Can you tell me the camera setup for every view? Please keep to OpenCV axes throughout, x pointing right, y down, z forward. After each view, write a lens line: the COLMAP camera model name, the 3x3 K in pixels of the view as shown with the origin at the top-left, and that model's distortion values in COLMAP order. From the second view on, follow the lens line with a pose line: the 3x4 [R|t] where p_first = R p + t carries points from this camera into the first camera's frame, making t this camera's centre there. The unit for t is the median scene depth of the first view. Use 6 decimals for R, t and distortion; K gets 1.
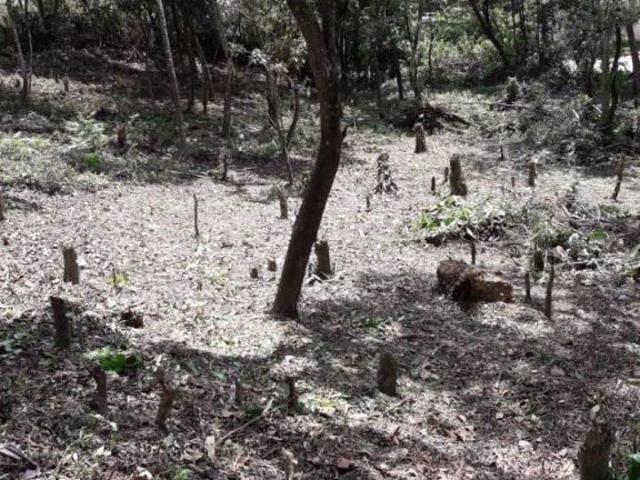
lens RADIAL K [[653.1, 0, 320.0], [0, 653.1, 240.0], [0, 0, 1]] dist [0.052404, -0.009478]
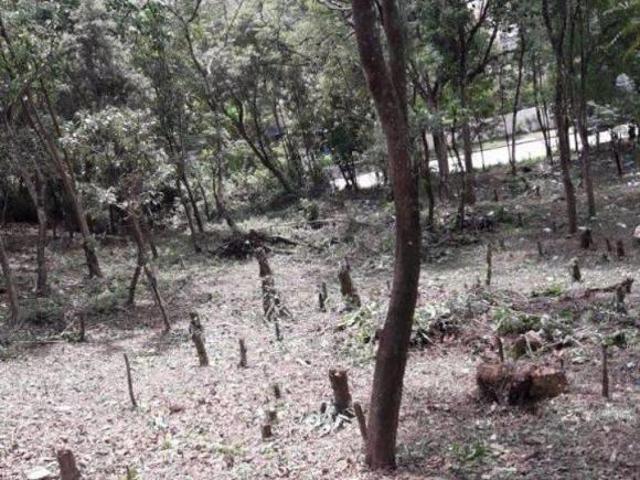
lens RADIAL K [[653.1, 0, 320.0], [0, 653.1, 240.0], [0, 0, 1]] dist [0.052404, -0.009478]
pose [[0.922997, -0.136864, 0.359645, -0.151288], [0.206880, 0.964544, -0.163879, -0.014714], [-0.324464, 0.225663, 0.918585, 0.098007]]
